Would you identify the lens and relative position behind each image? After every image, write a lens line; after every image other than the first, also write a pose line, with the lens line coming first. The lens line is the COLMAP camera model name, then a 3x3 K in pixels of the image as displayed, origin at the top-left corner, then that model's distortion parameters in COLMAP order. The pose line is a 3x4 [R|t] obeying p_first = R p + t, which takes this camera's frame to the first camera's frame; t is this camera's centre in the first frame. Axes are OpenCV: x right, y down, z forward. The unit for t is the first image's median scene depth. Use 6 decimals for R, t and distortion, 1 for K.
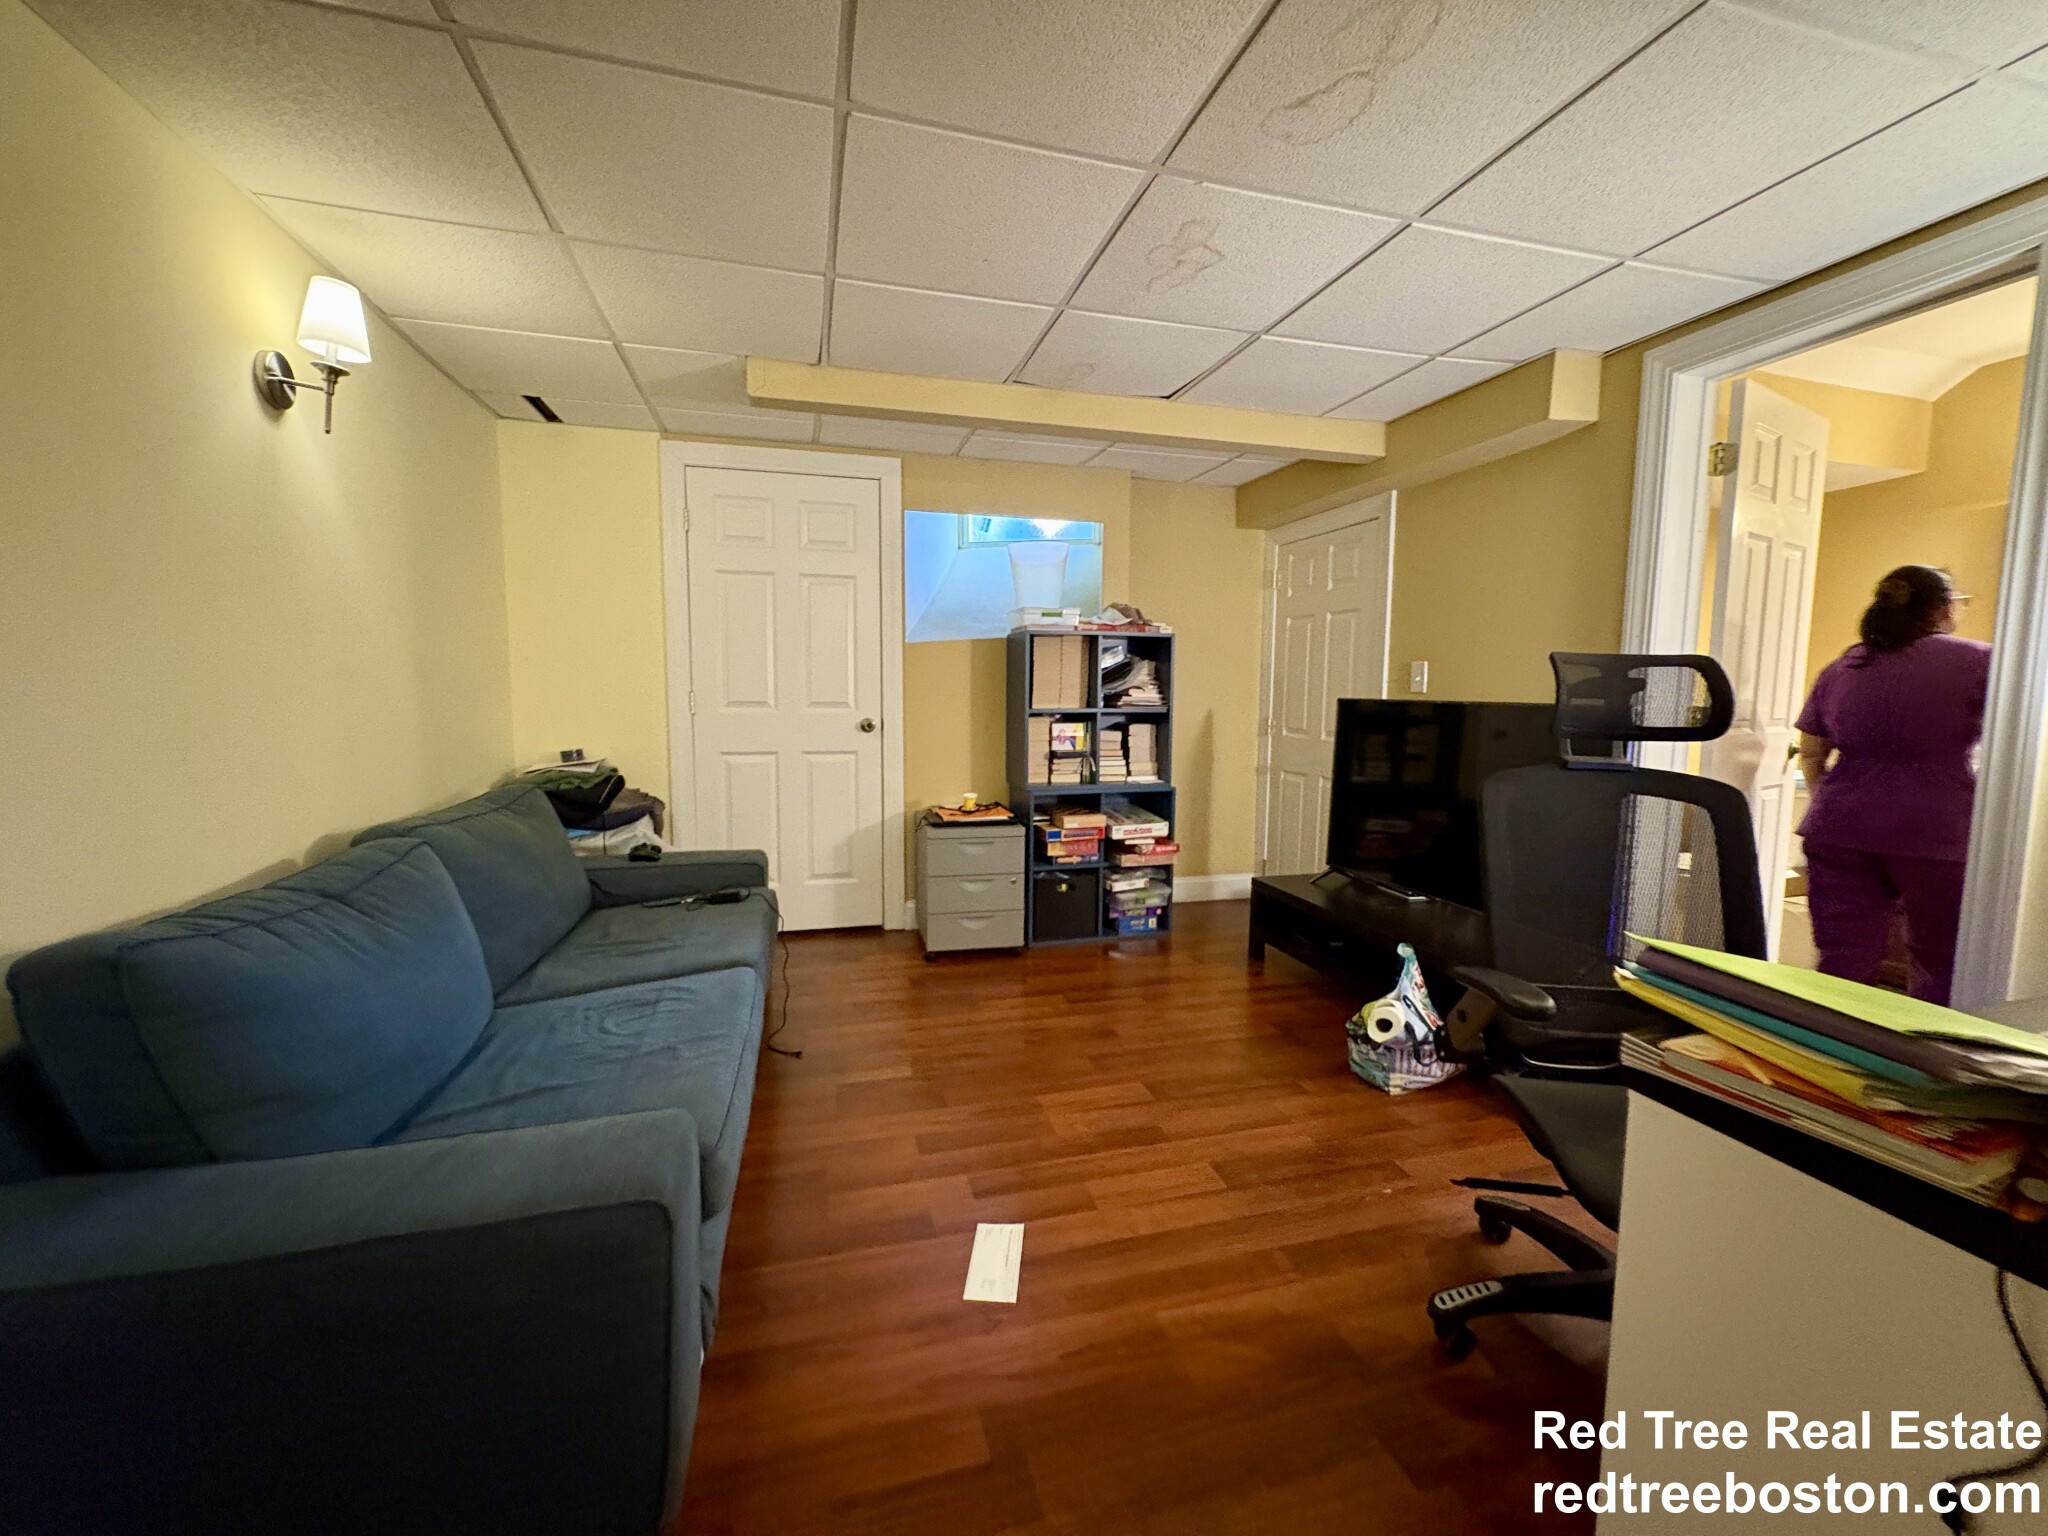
lens RADIAL K [[816.7, 0, 1023.8], [0, 816.7, 767.5], [0, 0, 1]] dist [0.000979, 0.000294]
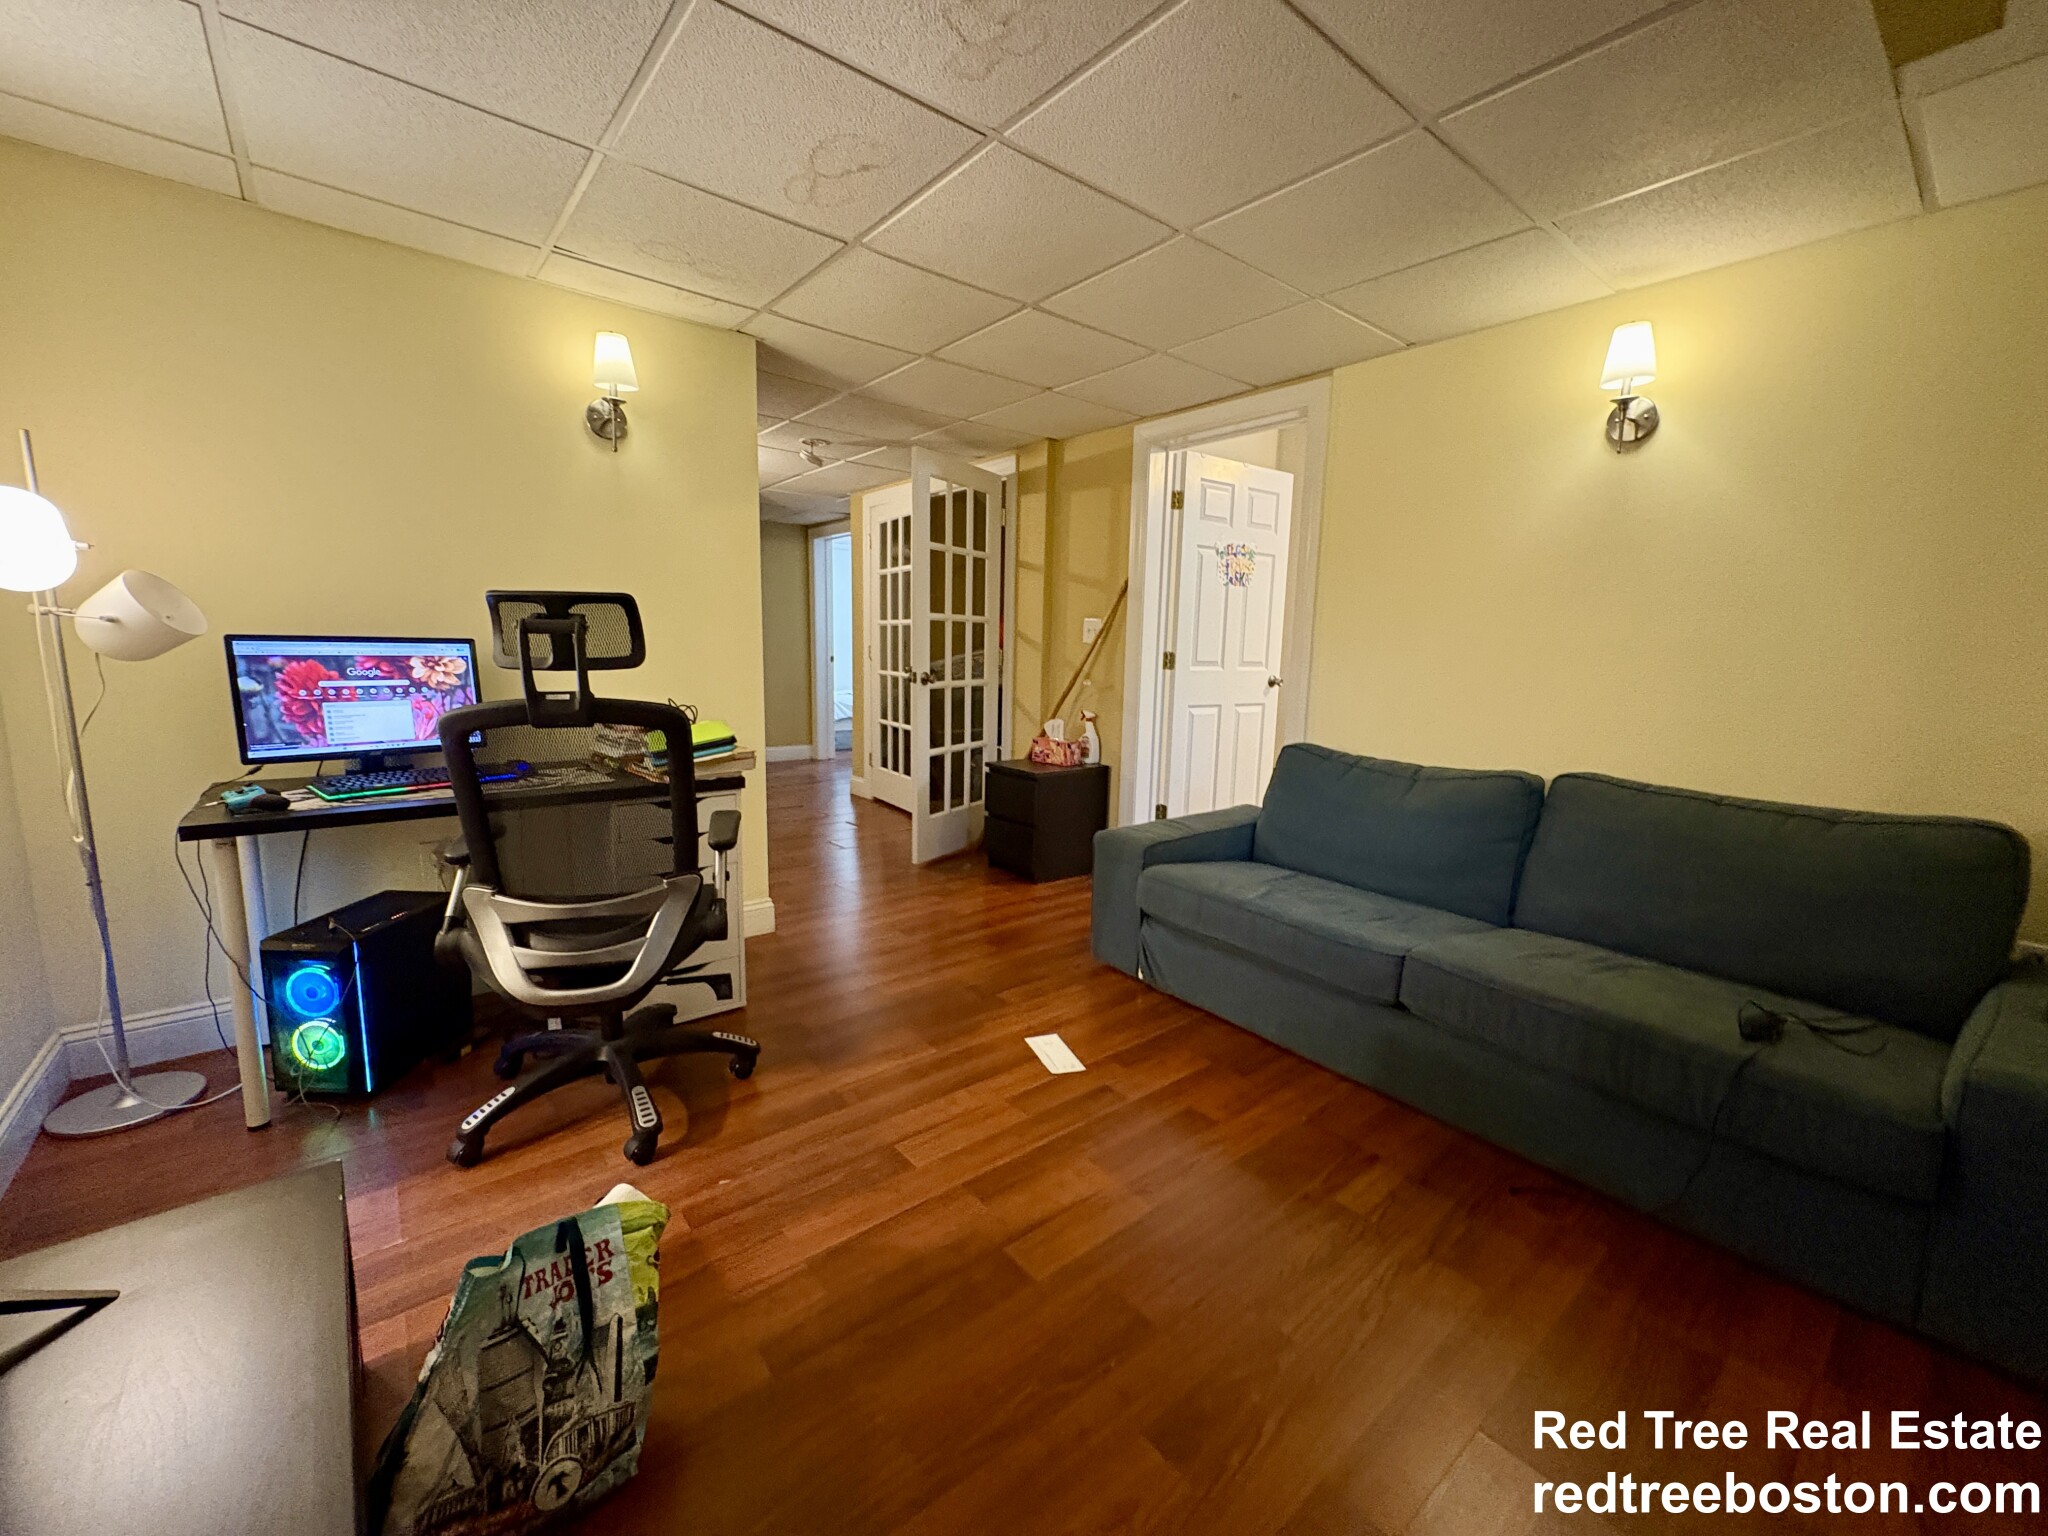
lens RADIAL K [[816.7, 0, 1024.7], [0, 816.7, 765.8], [0, 0, 1]] dist [0.000979, 0.000294]
pose [[-0.912369, 0.037055, -0.407687, 0.536540], [-0.065556, 0.969817, 0.234856, -0.192520], [0.404085, 0.241002, -0.882402, 1.989498]]
